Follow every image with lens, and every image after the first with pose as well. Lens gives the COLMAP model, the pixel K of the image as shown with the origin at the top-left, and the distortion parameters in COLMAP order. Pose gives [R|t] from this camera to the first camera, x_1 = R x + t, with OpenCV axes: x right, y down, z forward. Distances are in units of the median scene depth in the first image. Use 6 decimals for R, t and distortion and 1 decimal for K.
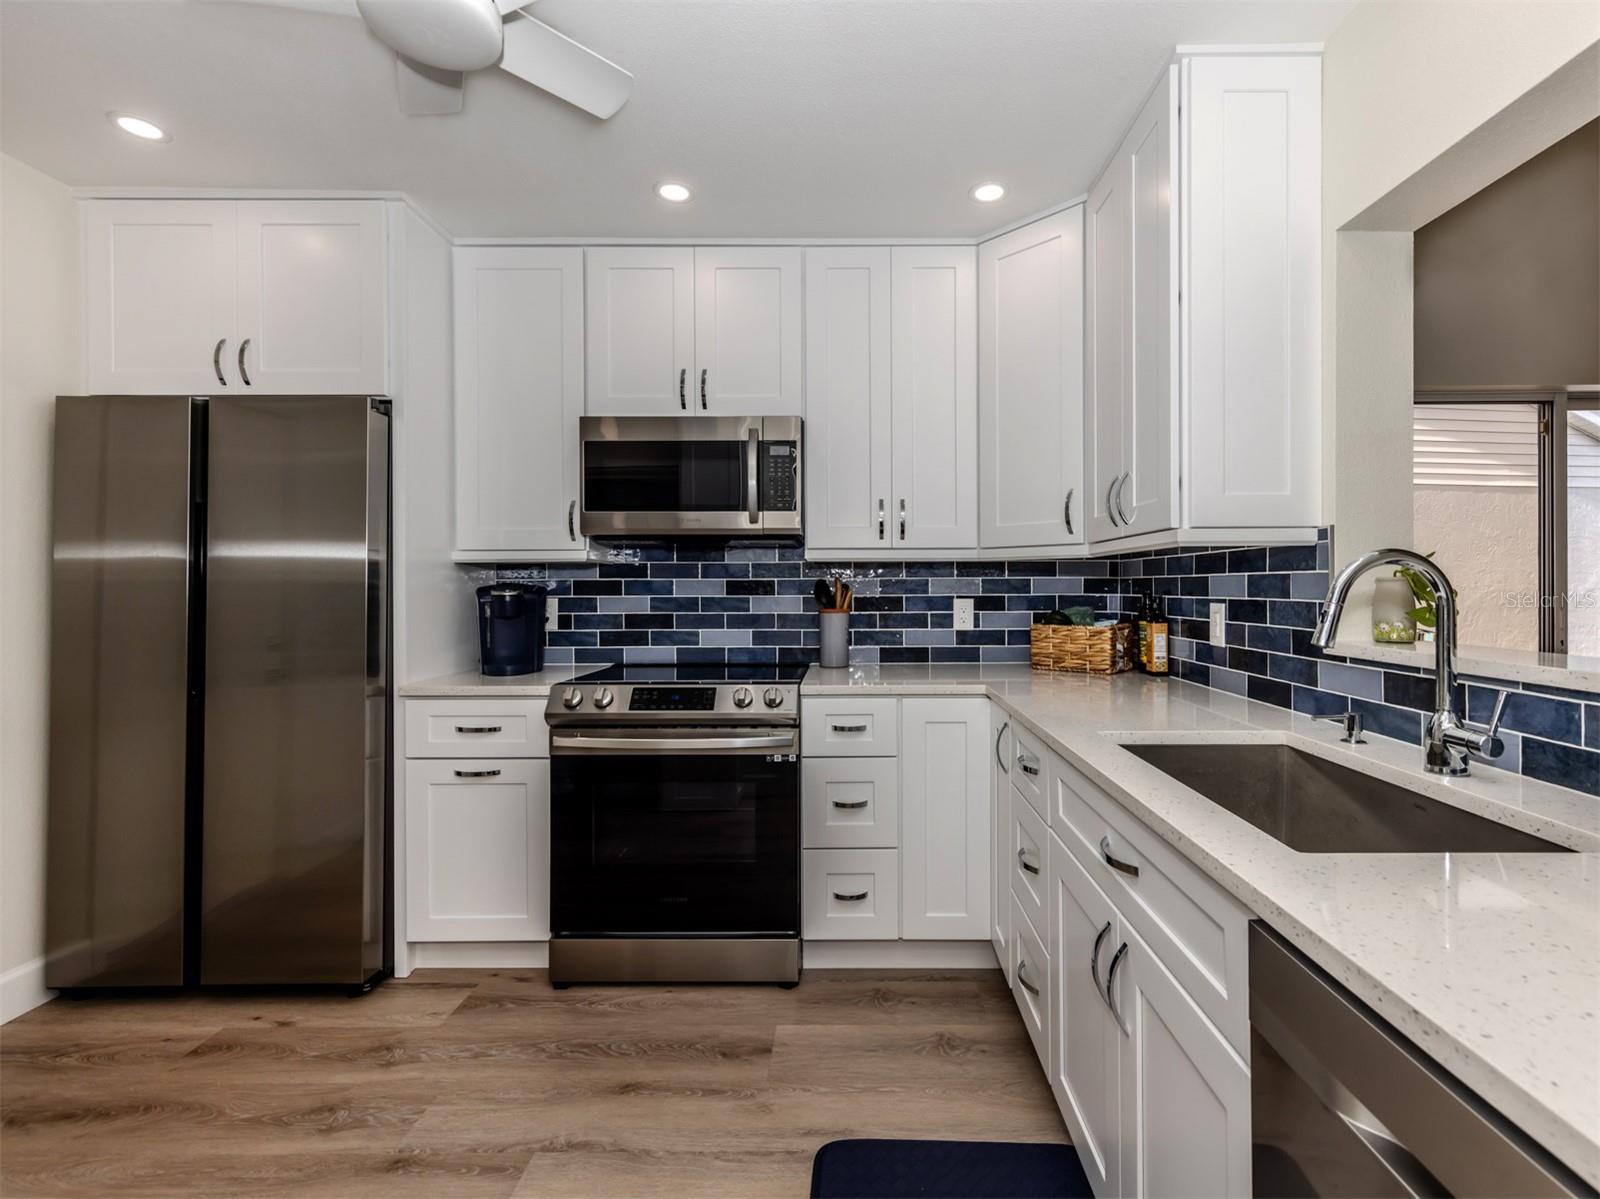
lens RADIAL K [[729.9, 0, 845.0], [0, 729.9, 591.6], [0, 0, 1]] dist [0.000106, -0.000229]
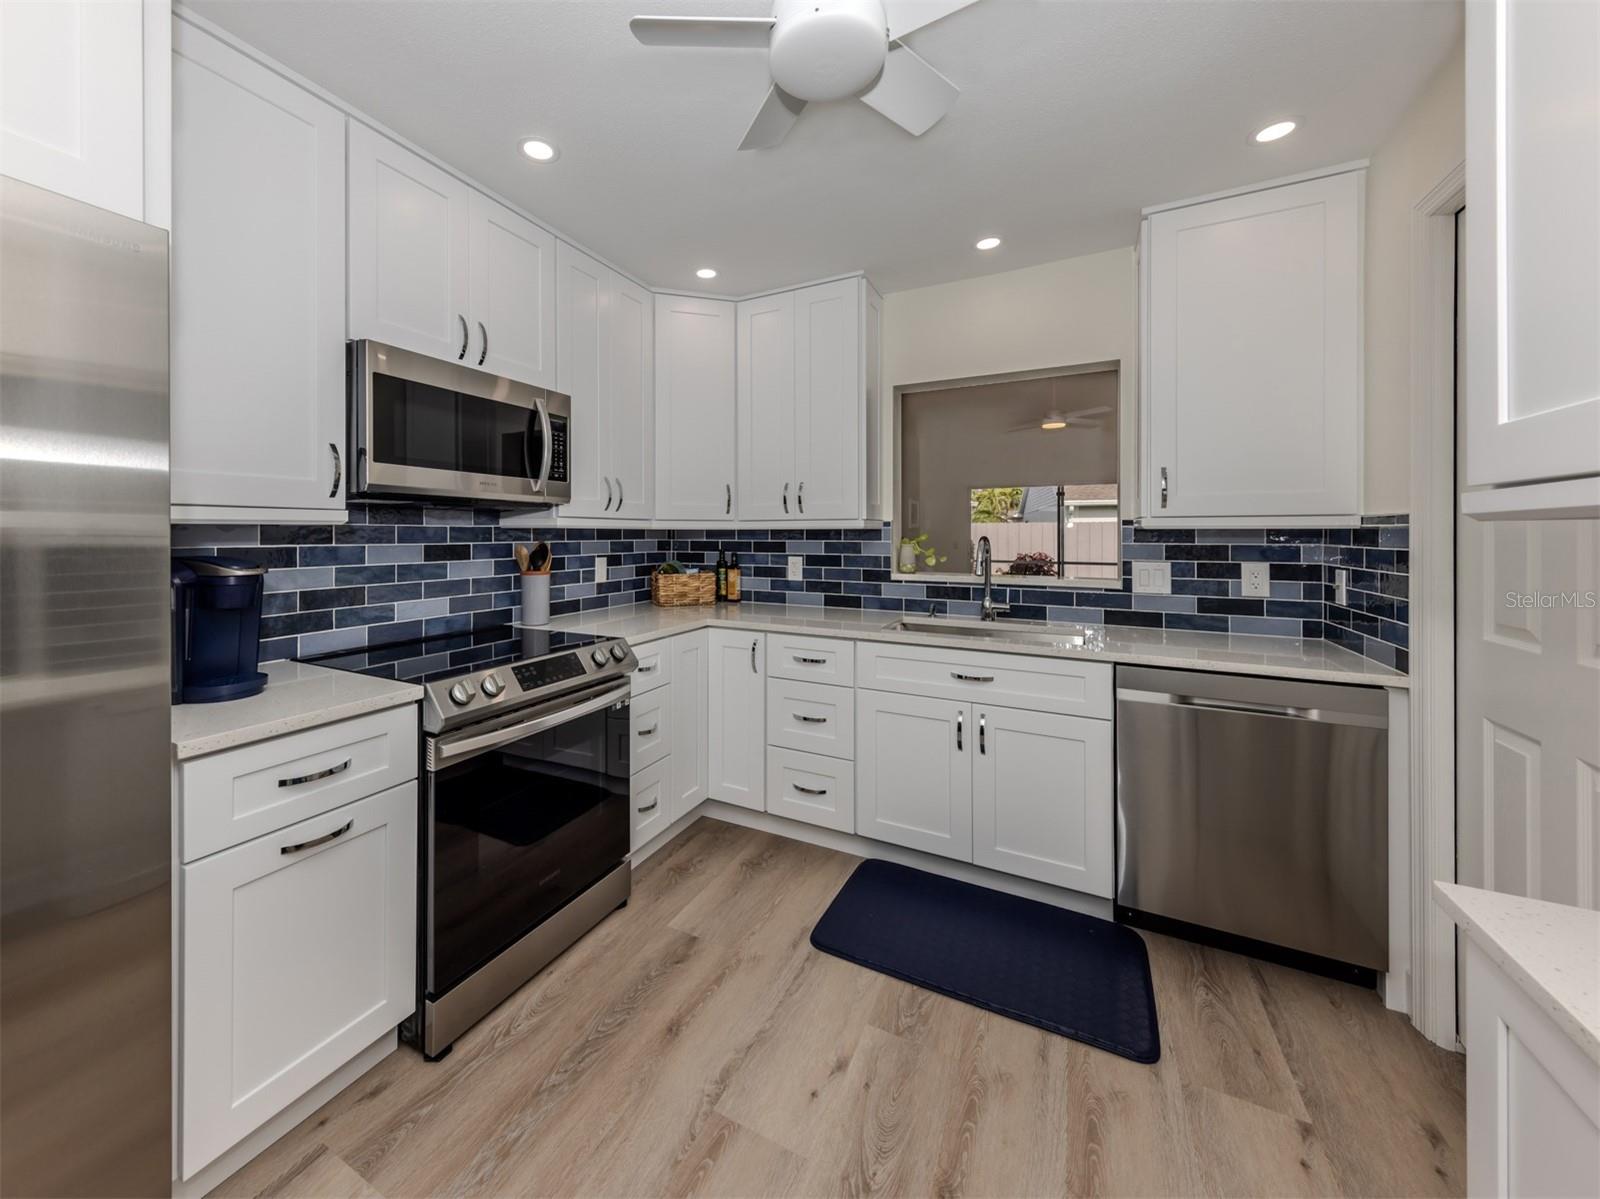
lens RADIAL K [[606.9, 0, 727.5], [0, 606.9, 523.8], [0, 0, 1]] dist [0.001365, -0.000412]
pose [[0.491583, 0.016413, 0.870676, -0.808339], [0.003579, 0.999776, -0.020867, -0.032073], [-0.870823, 0.013374, 0.491414, 0.373931]]
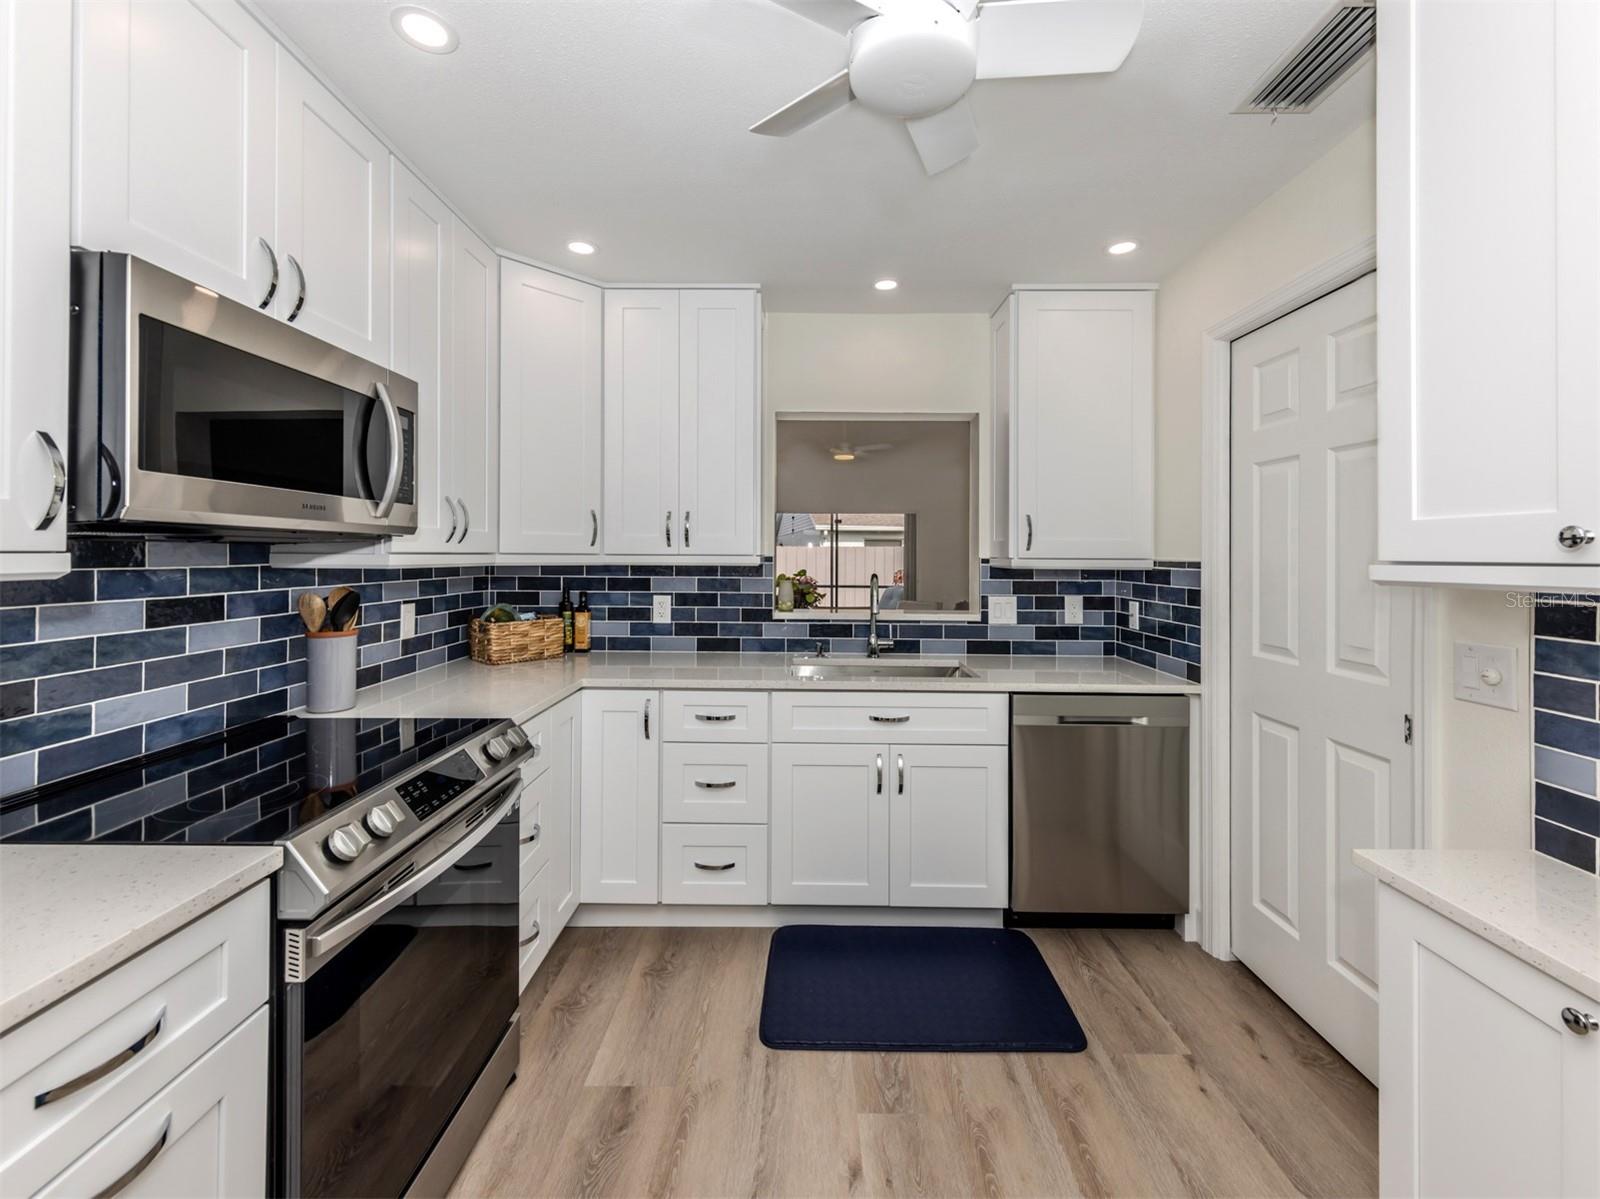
lens RADIAL K [[665.0, 0, 796.3], [0, 665.0, 540.6], [0, 0, 1]] dist [0.007515, -0.002580]
pose [[0.010062, 0.023151, 0.999681, -0.836614], [-0.001483, 0.999731, -0.023137, -0.063379], [-0.999948, -0.001249, 0.010093, 0.642346]]
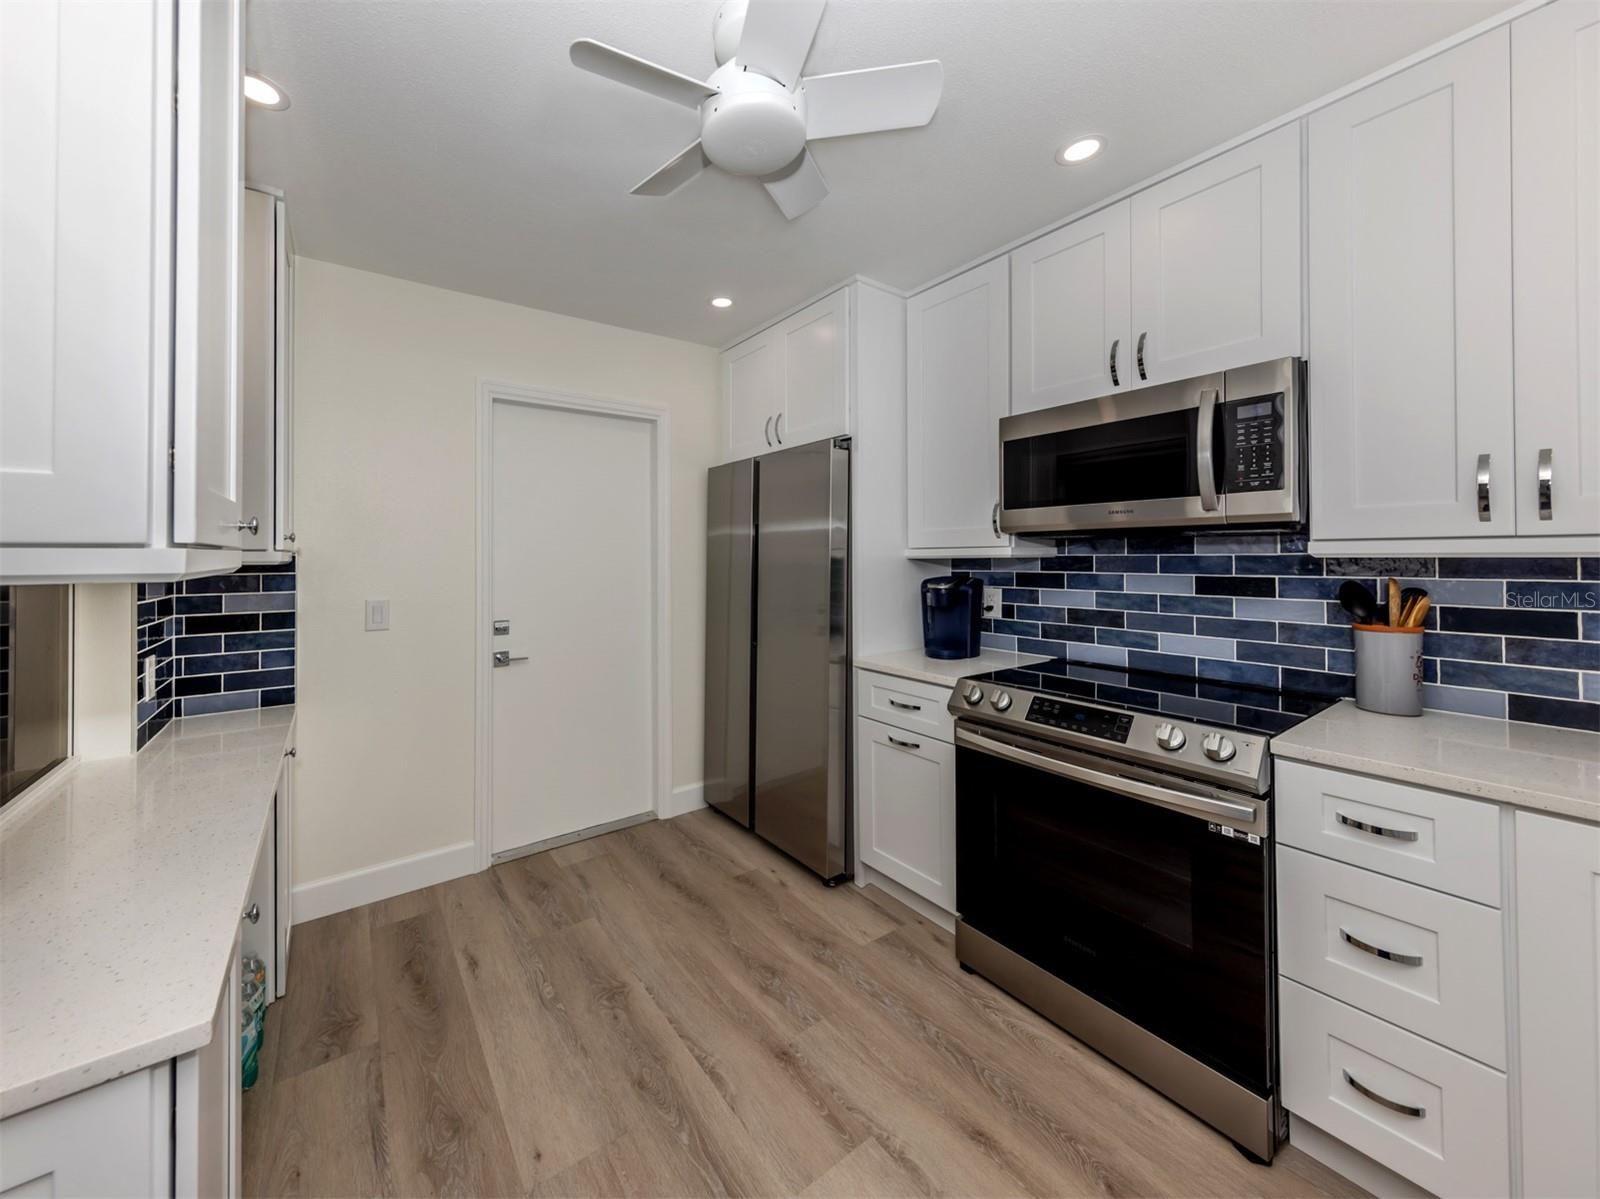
lens RADIAL K [[577.2, 0, 725.0], [0, 577.2, 551.6], [0, 0, 1]] dist [0.000373, -0.000312]
pose [[0.551453, -0.008318, -0.834164, 0.112675], [0.003819, 0.999965, -0.007447, -0.051454], [0.834197, 0.000921, 0.551466, 0.245731]]
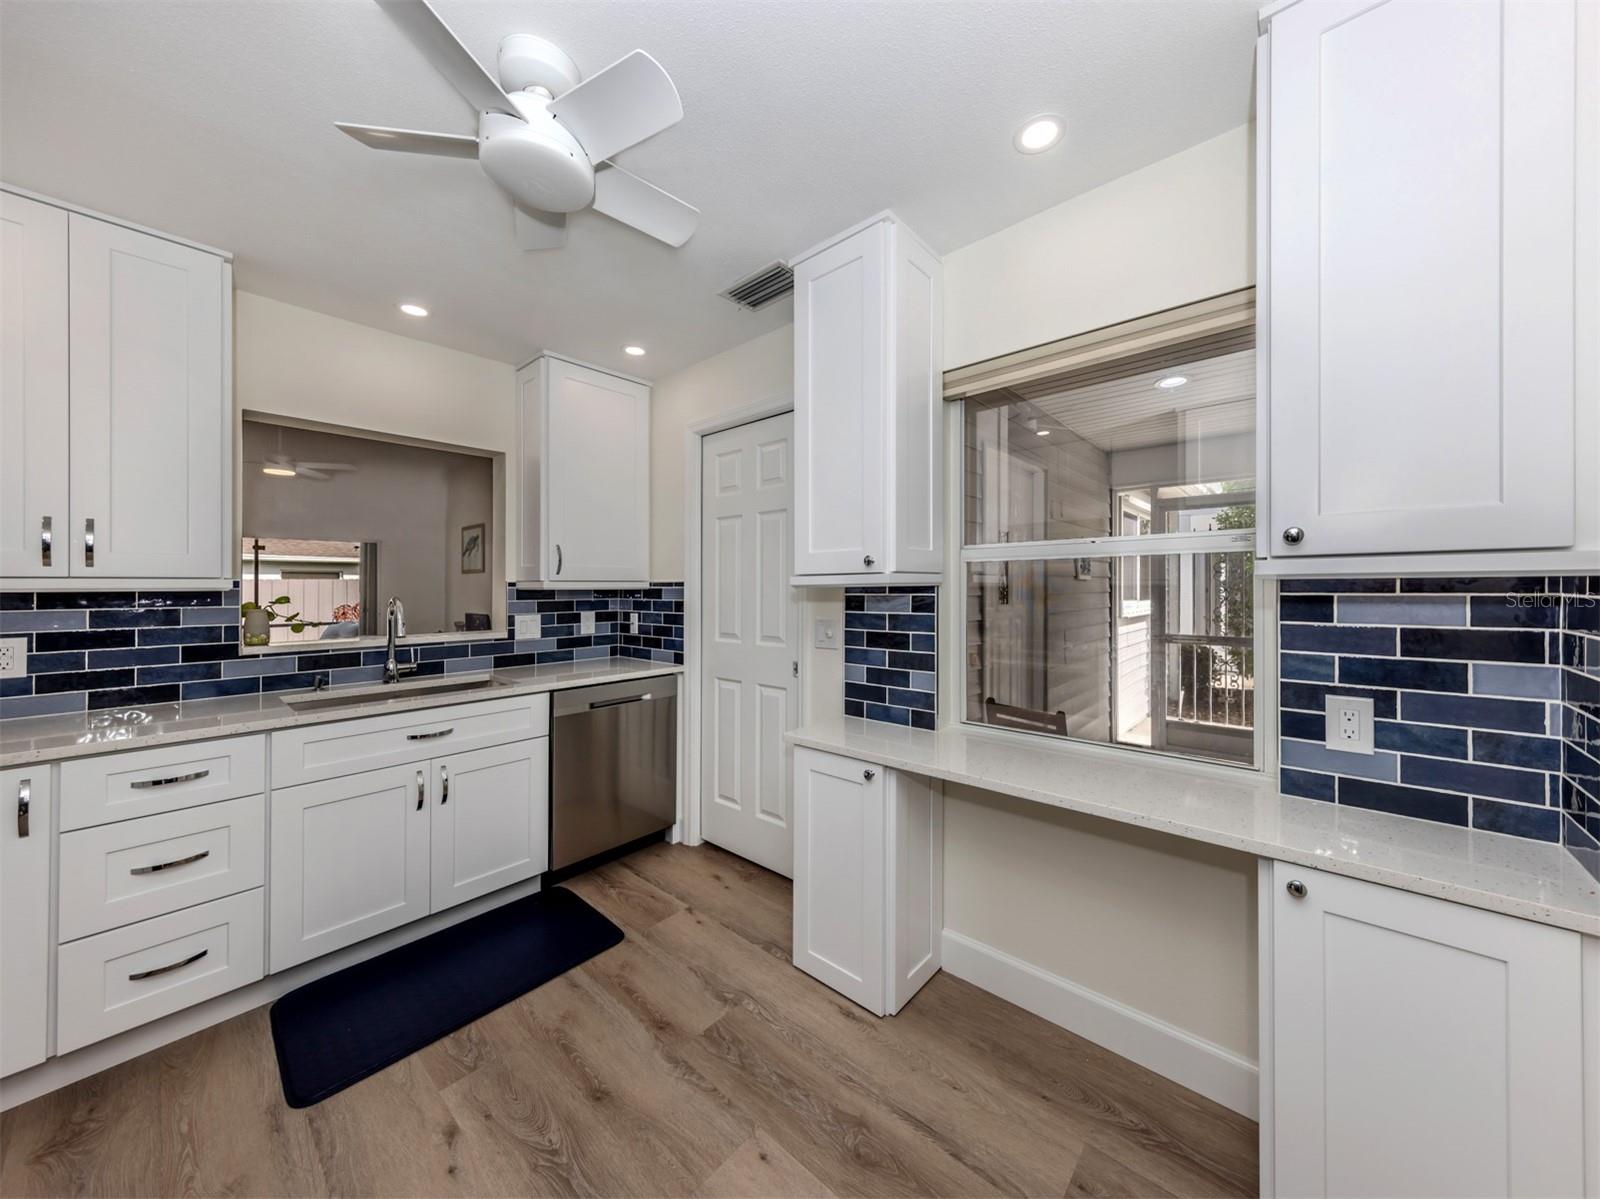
lens RADIAL K [[566.5, 0, 837.4], [0, 566.5, 575.2], [0, 0, 1]] dist [0.002062, -0.000216]
pose [[-0.771866, 0.021090, 0.635435, -0.885416], [0.011990, 0.999755, -0.018617, -0.042606], [-0.635672, -0.006752, -0.771930, 0.797169]]
